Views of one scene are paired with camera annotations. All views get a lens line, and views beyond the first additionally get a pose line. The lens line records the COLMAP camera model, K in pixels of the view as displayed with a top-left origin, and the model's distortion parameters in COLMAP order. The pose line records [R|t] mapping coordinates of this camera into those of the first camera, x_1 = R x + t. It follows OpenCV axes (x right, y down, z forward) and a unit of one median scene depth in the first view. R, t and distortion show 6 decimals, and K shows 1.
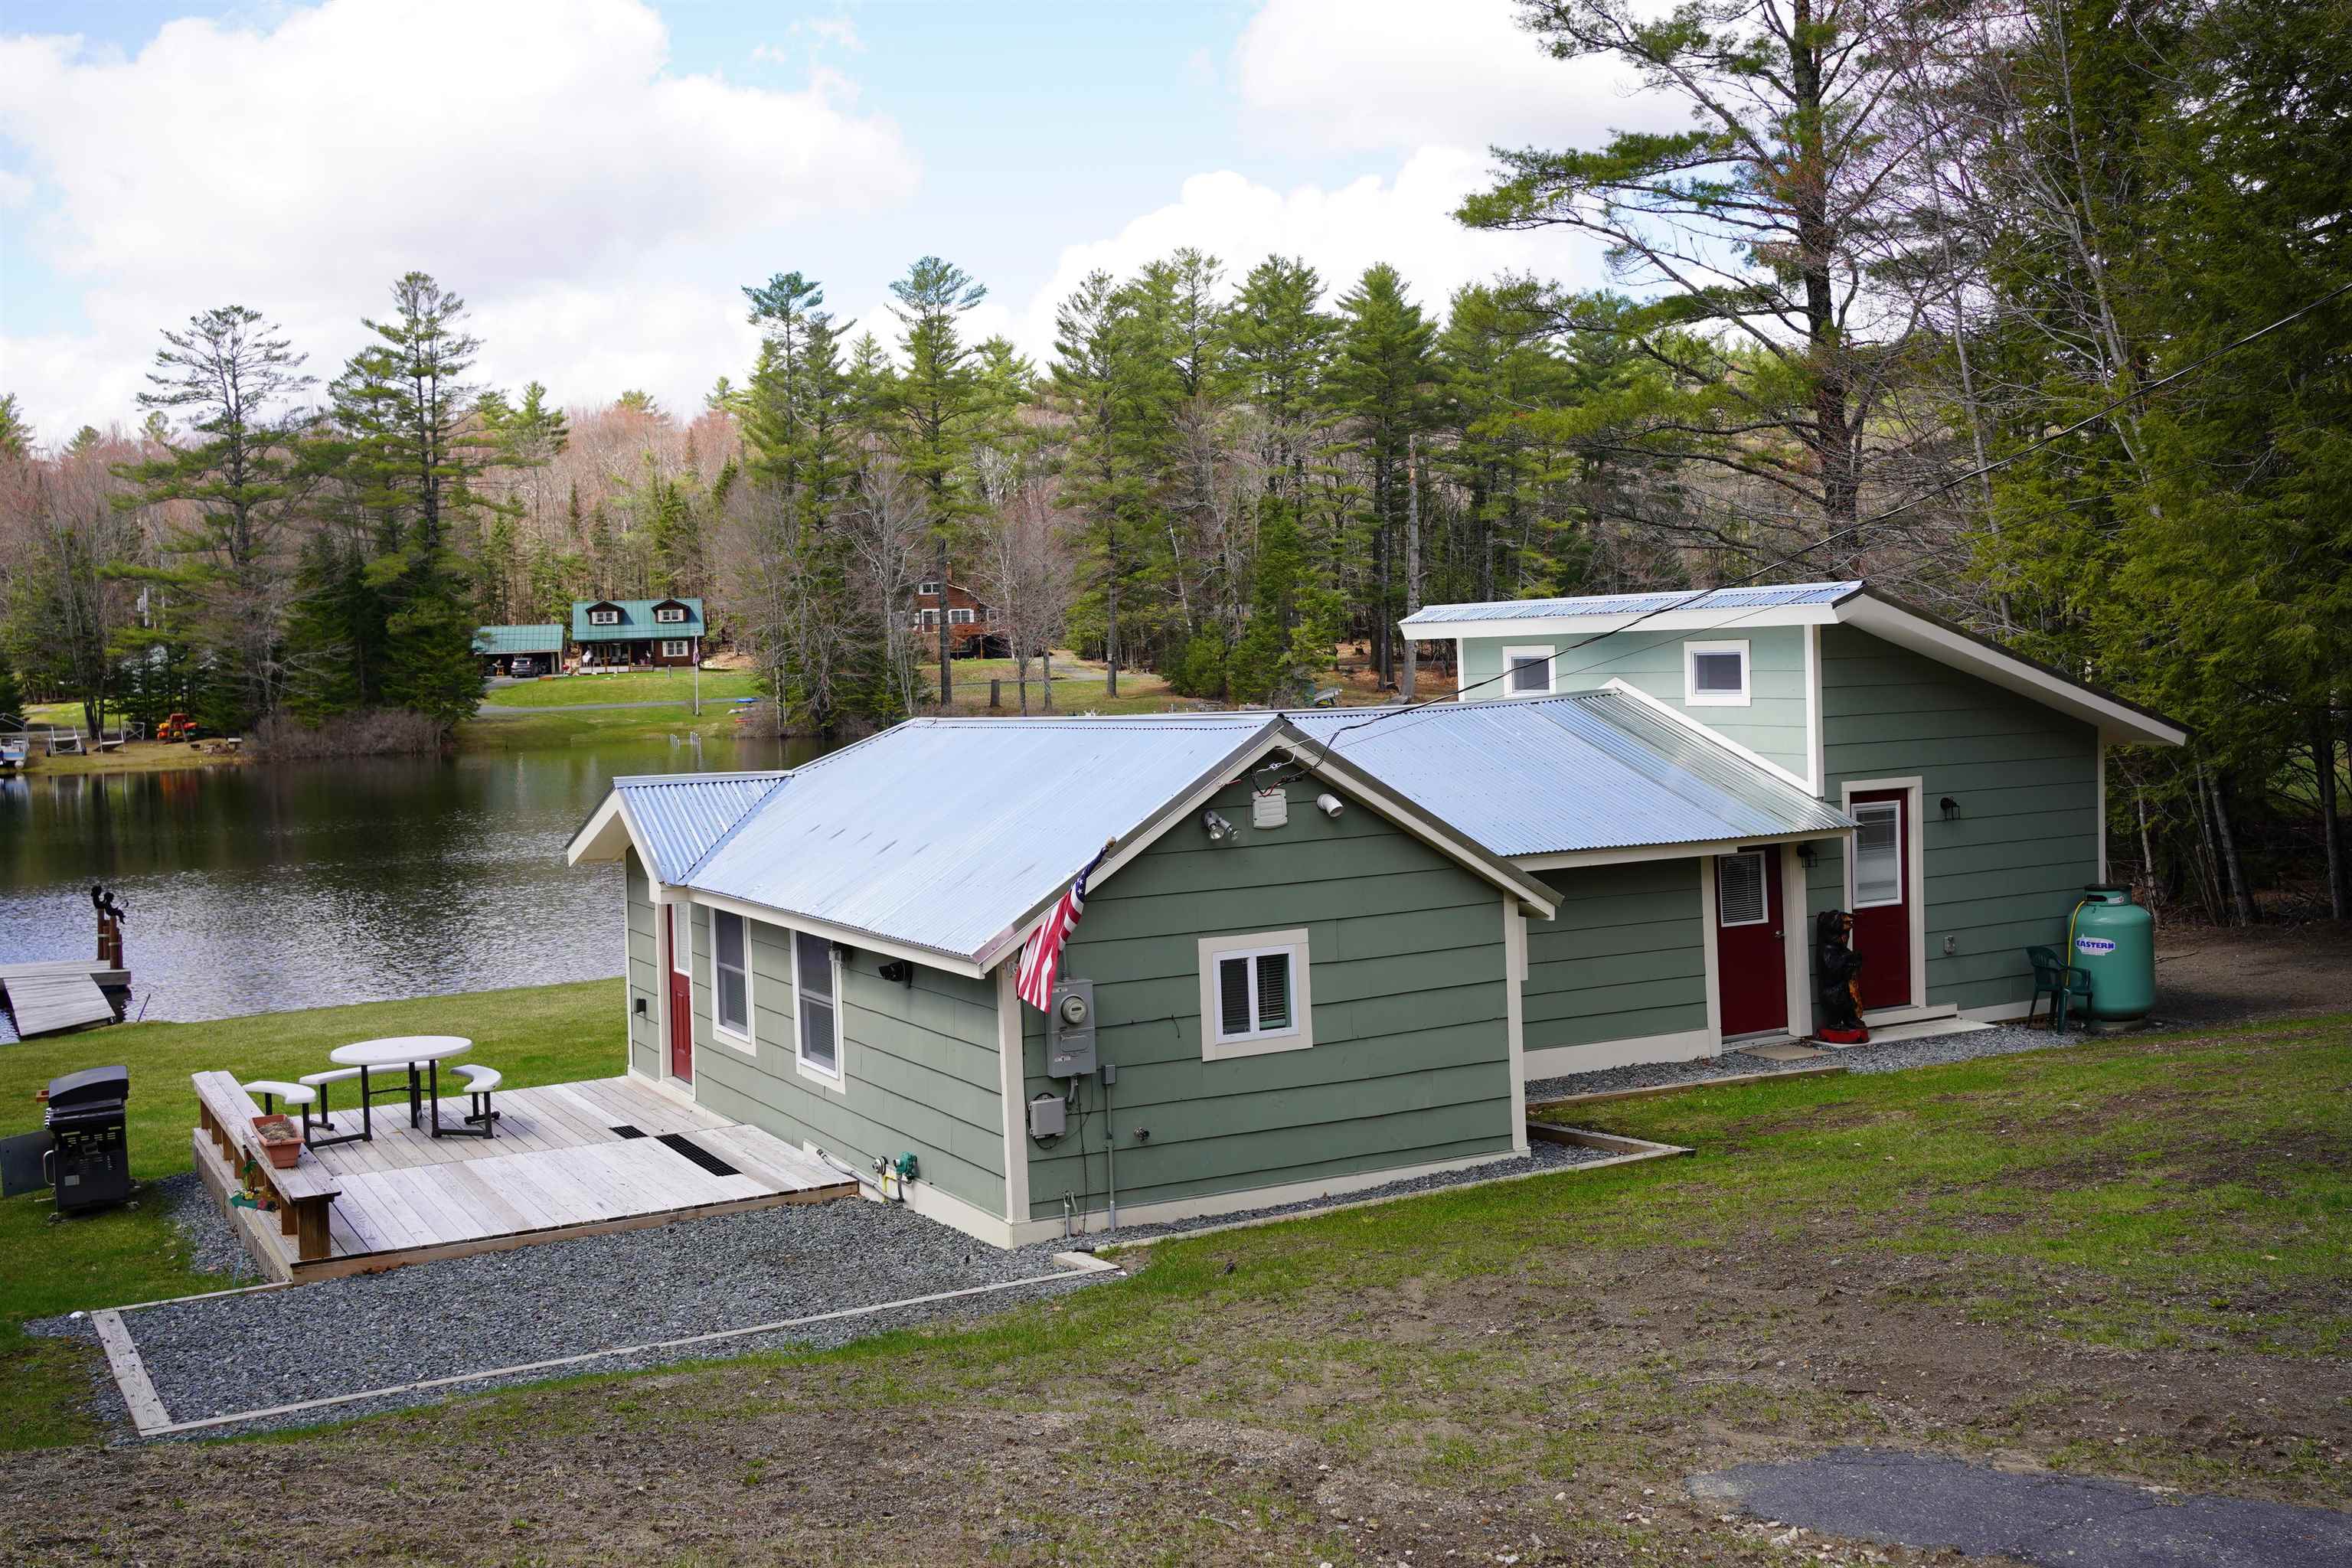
lens RADIAL K [[2376.8, 0, 1176.0], [0, 2376.8, 784.0], [0, 0, 1]] dist [-0.046028, 0.199748]
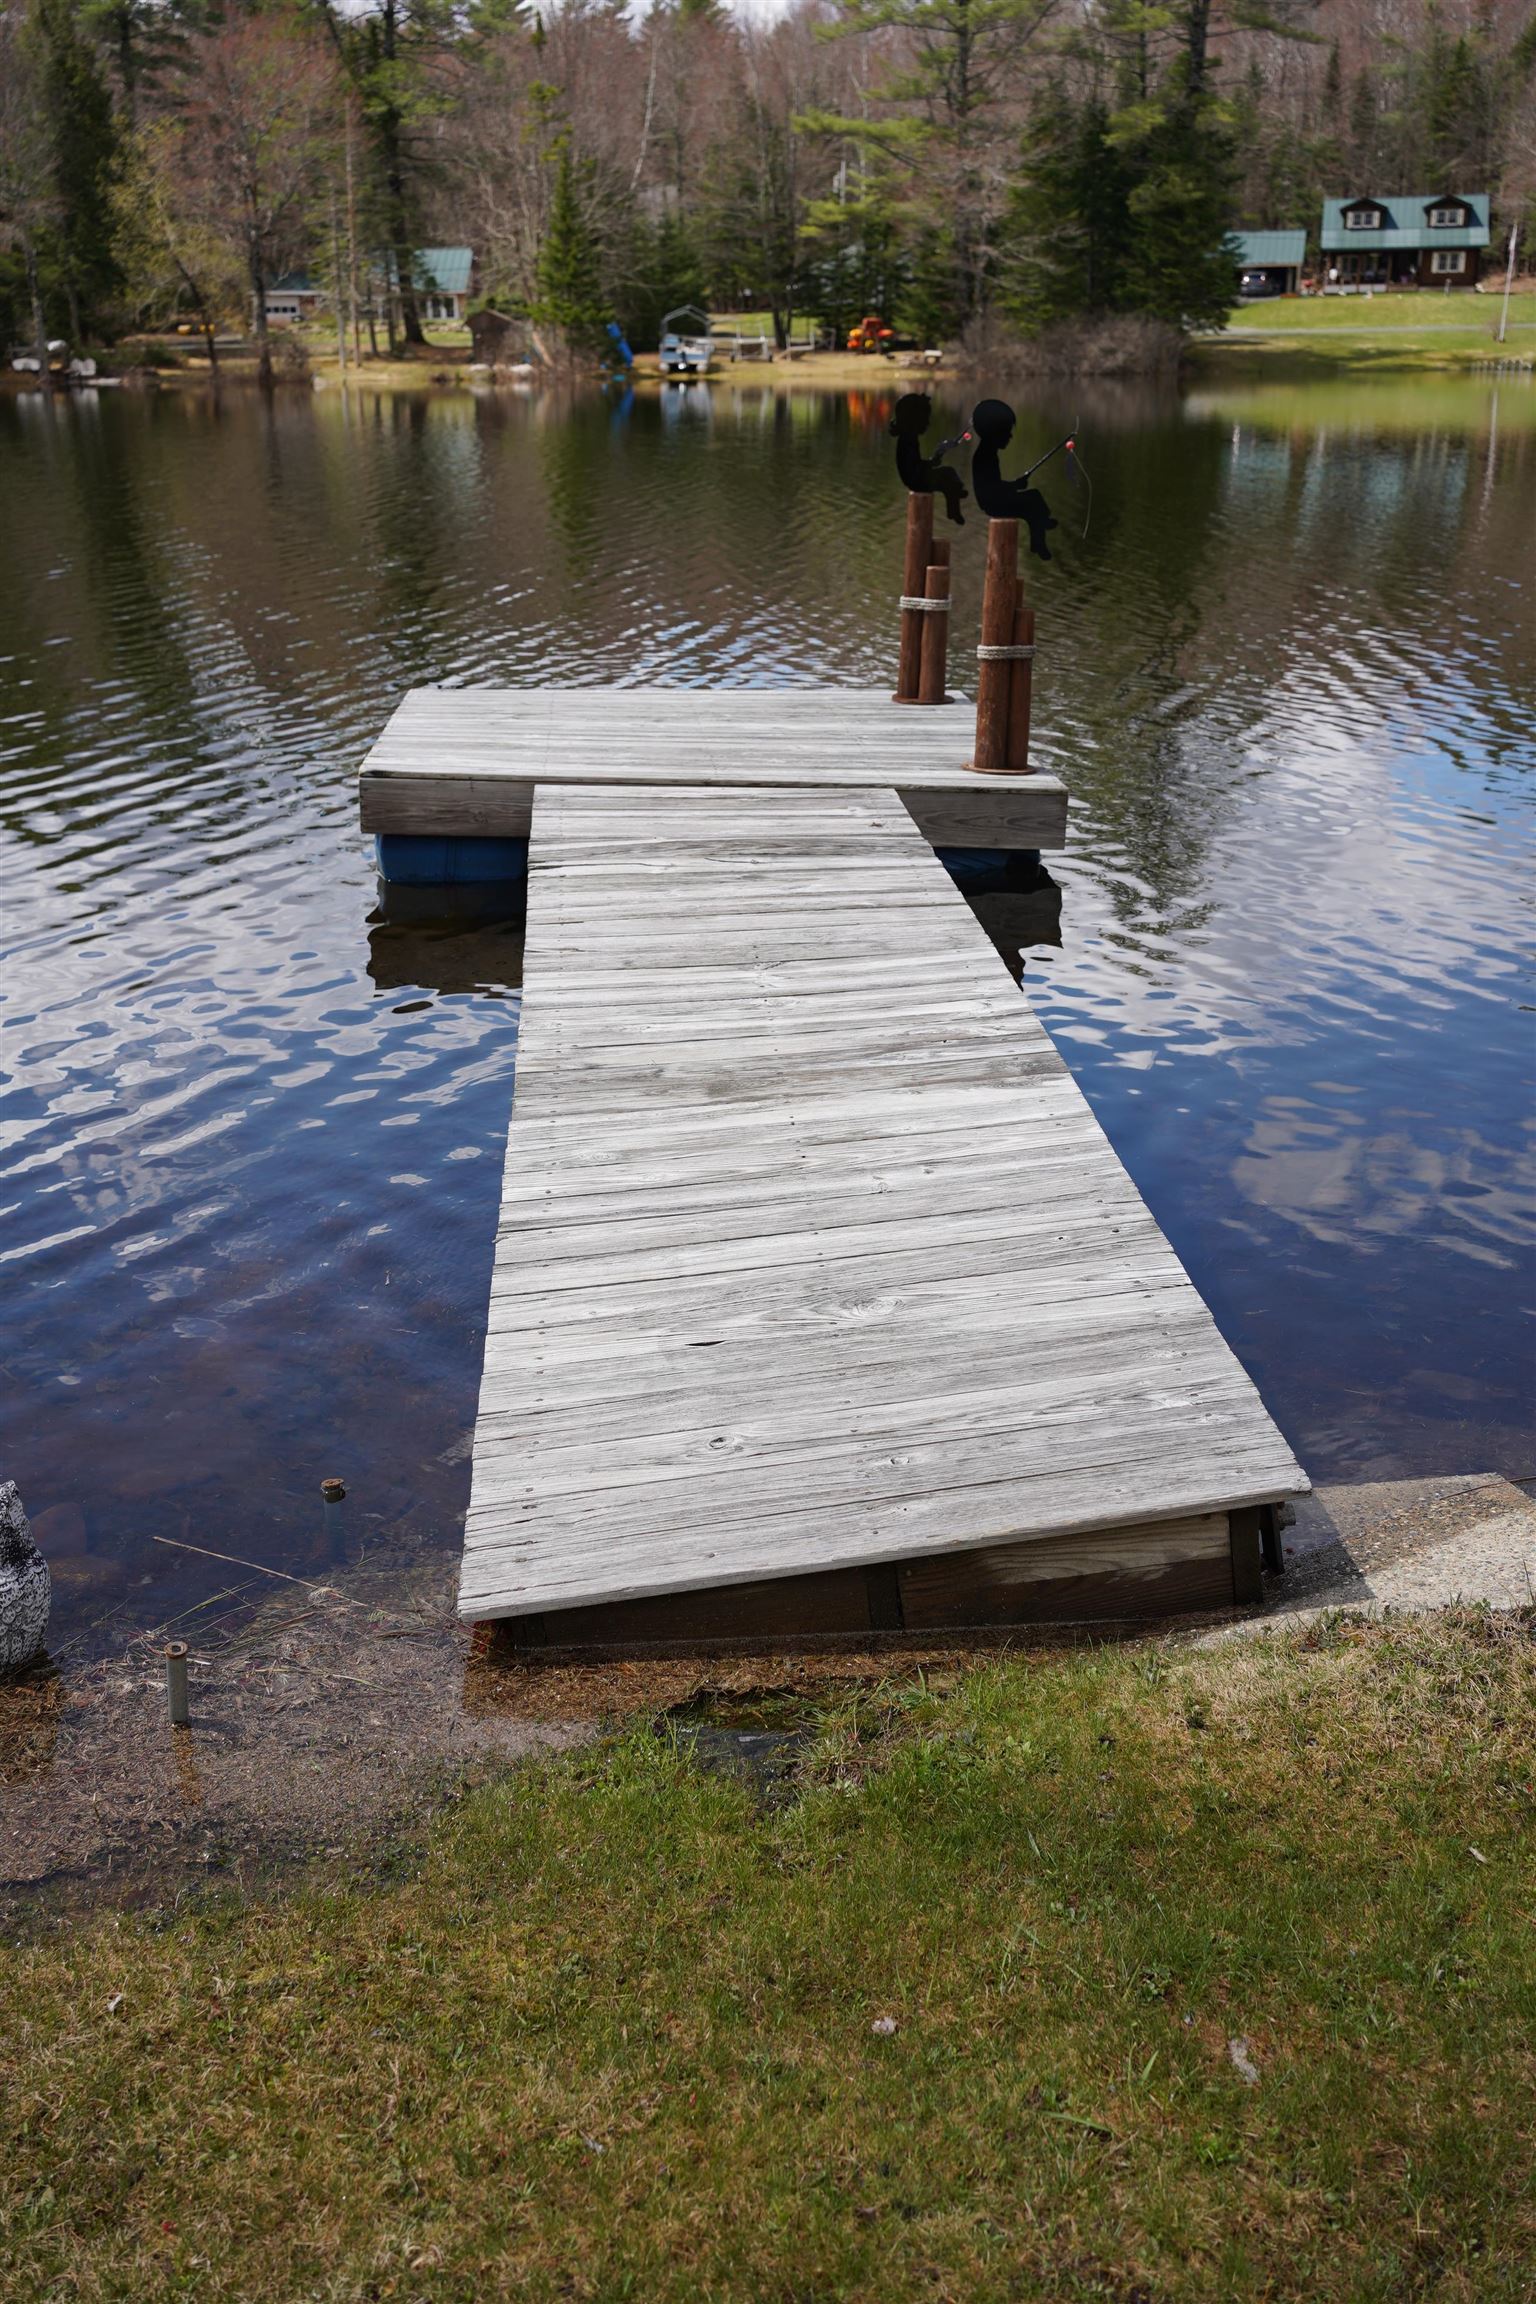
lens RADIAL K [[2328.3, 0, 768.0], [0, 2328.3, 1152.0], [0, 0, 1]] dist [-0.046028, 0.199748]
pose [[0.909170, 0.164615, -0.382508, -0.092260], [-0.049209, 0.954584, 0.293849, 0.012263], [0.413508, -0.248336, 0.875980, 0.193817]]
